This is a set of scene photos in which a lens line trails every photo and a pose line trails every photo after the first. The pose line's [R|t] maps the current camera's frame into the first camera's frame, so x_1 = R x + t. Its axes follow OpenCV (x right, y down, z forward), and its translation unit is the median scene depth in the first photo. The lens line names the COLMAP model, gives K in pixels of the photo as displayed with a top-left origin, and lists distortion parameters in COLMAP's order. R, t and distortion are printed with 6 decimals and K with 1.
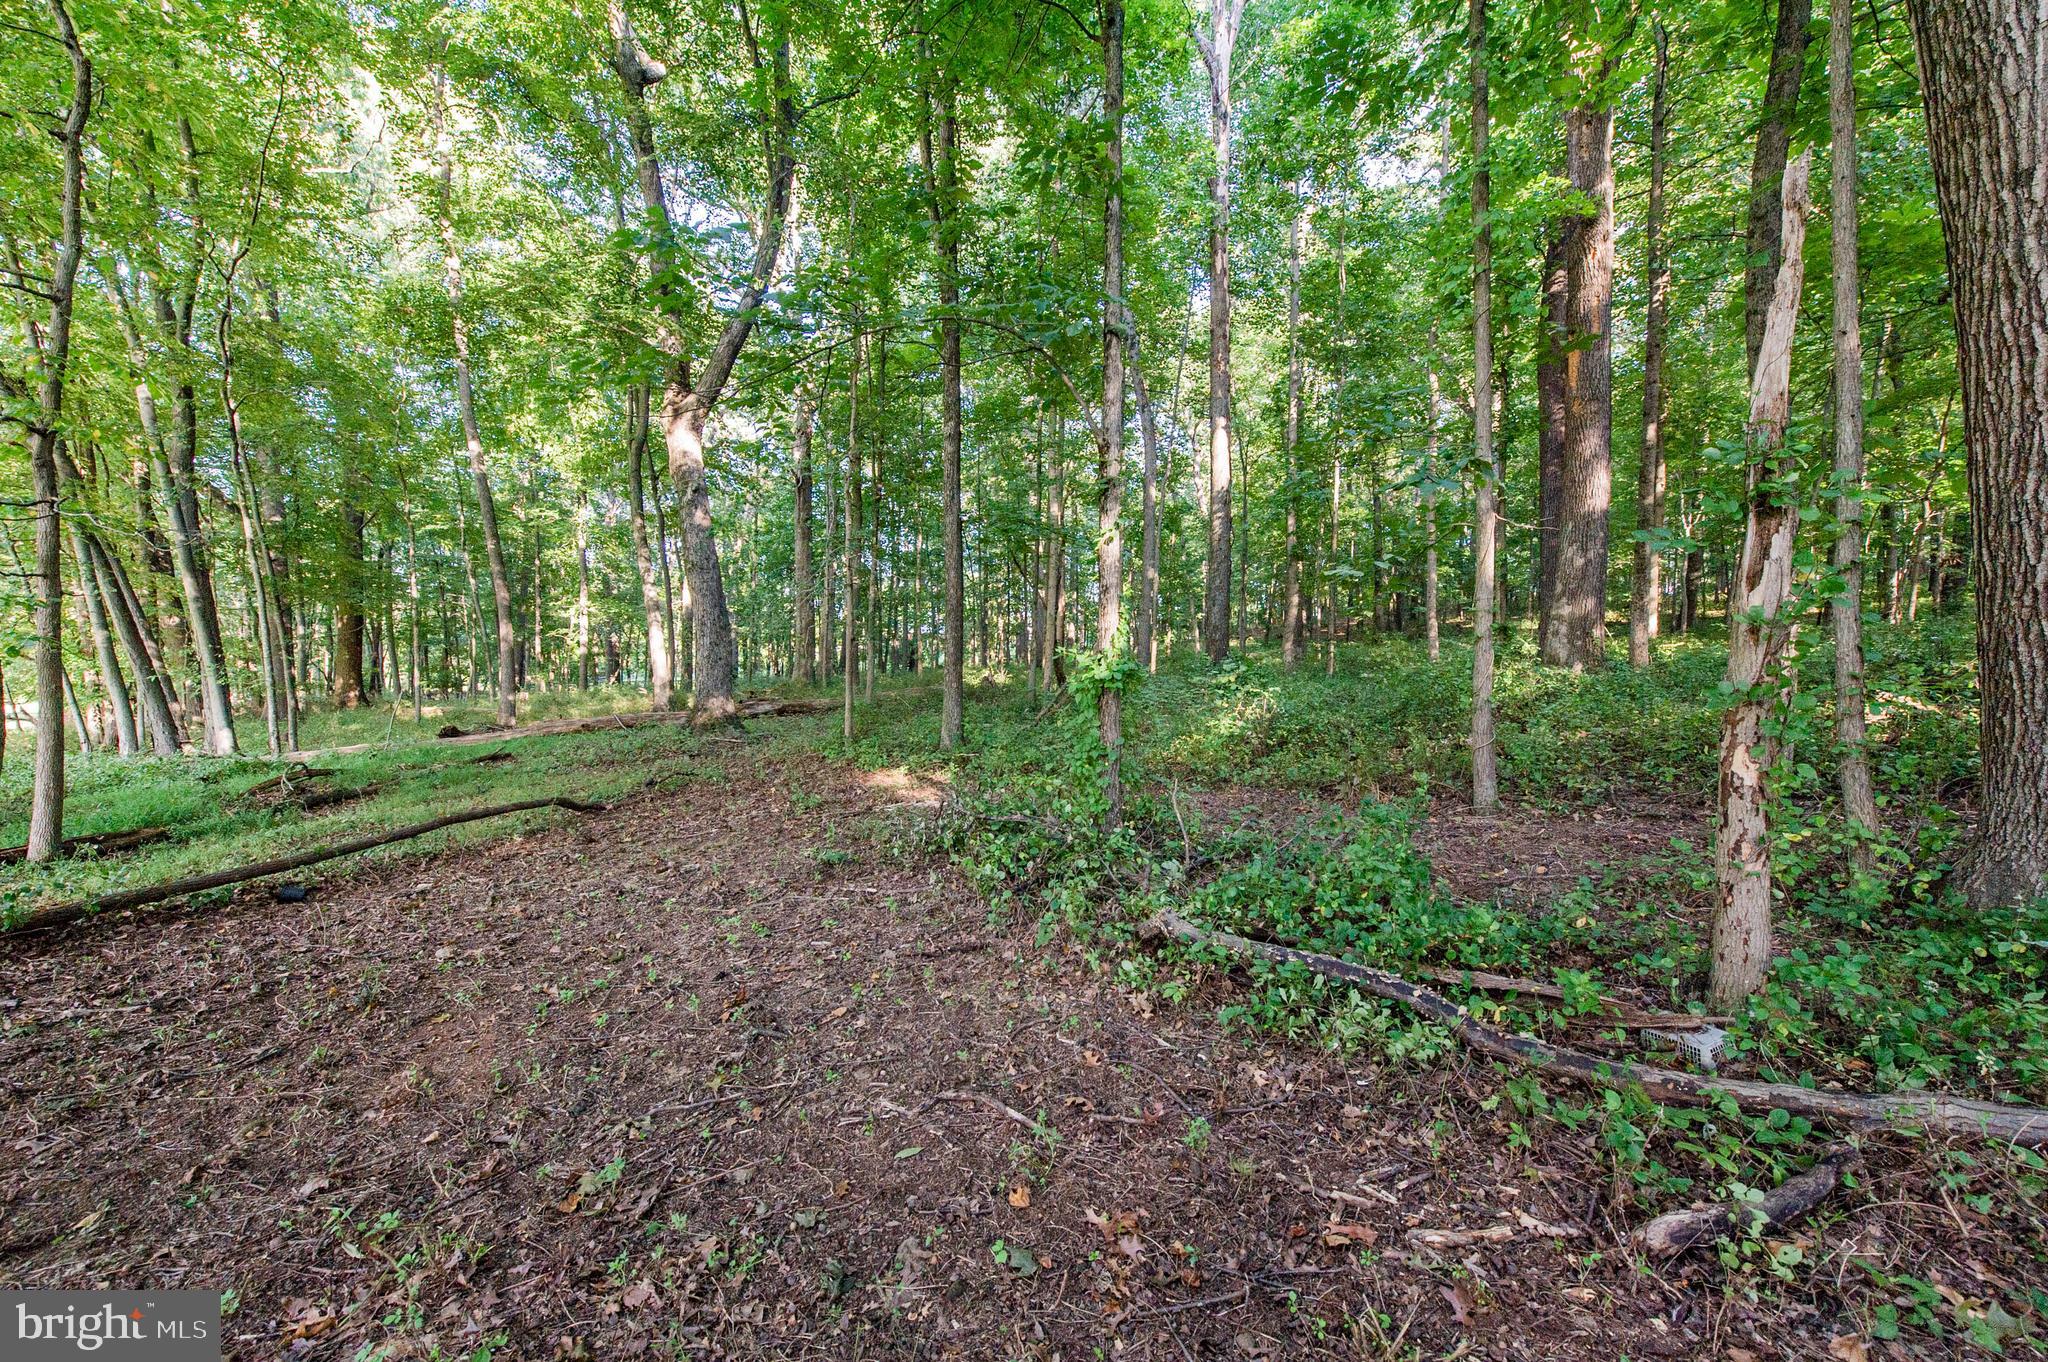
lens RADIAL K [[812.7, 0, 1023.4], [0, 812.7, 682.7], [0, 0, 1]] dist [0.001859, -0.000521]
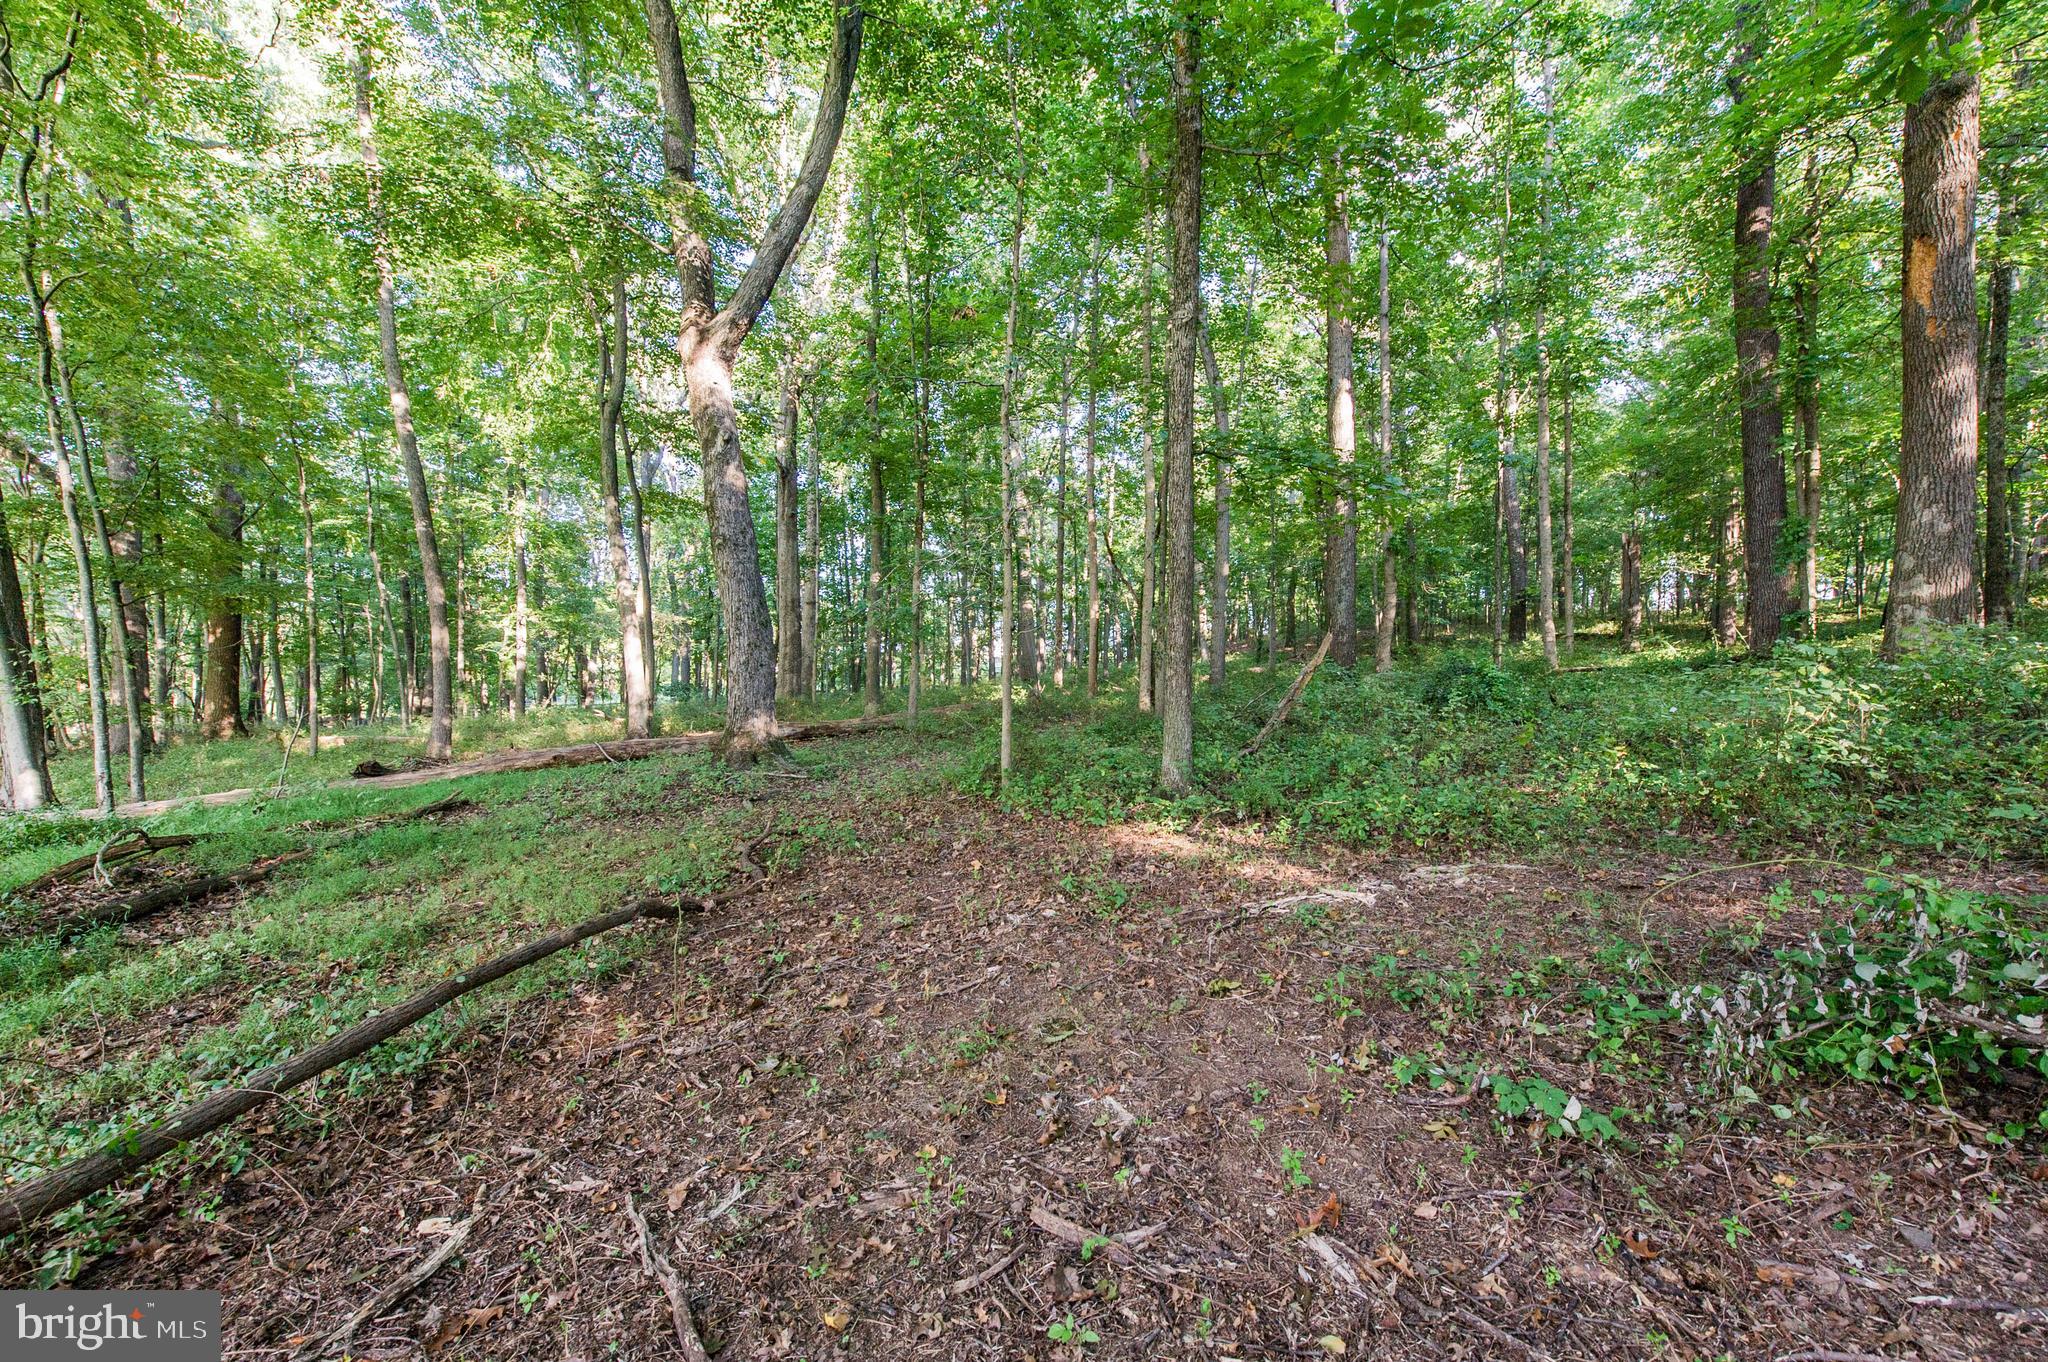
lens RADIAL K [[812.7, 0, 1024.9], [0, 812.7, 682.9], [0, 0, 1]] dist [0.001859, -0.000521]
pose [[0.996234, -0.007793, 0.086358, -0.093205], [0.009977, 0.999640, -0.024889, 0.003528], [-0.086133, 0.025657, 0.995953, 0.112362]]
